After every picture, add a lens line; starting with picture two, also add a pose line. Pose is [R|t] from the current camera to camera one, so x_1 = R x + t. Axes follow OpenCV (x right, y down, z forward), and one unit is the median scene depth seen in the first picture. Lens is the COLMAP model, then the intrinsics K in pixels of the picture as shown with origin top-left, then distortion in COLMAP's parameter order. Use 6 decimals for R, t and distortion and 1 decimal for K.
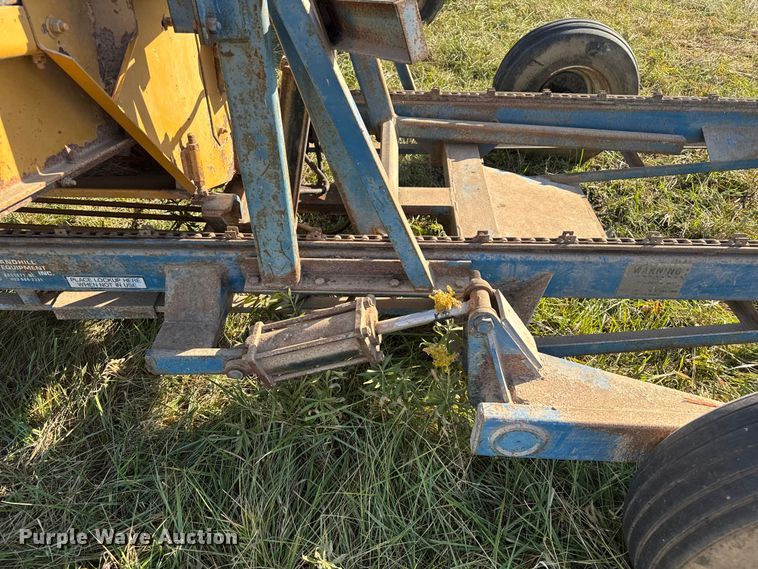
lens RADIAL K [[526.7, 0, 379.0], [0, 526.7, 283.1], [0, 0, 1]] dist [0.004157, -0.001485]
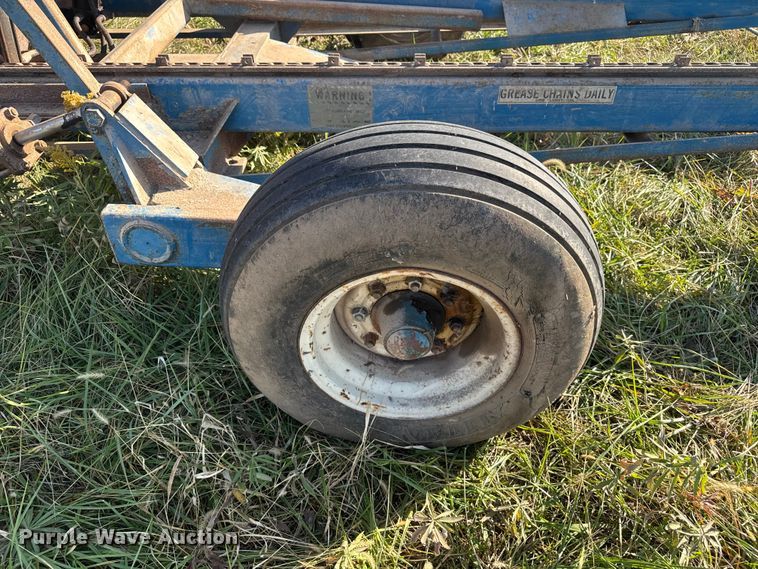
lens RADIAL K [[526.7, 0, 380.4], [0, 526.7, 281.6], [0, 0, 1]] dist [0.004157, -0.001485]
pose [[0.999502, 0.003629, -0.031343, 0.643076], [-0.002893, 0.999720, 0.023497, 0.304345], [0.031420, -0.023395, 0.999232, 0.012005]]
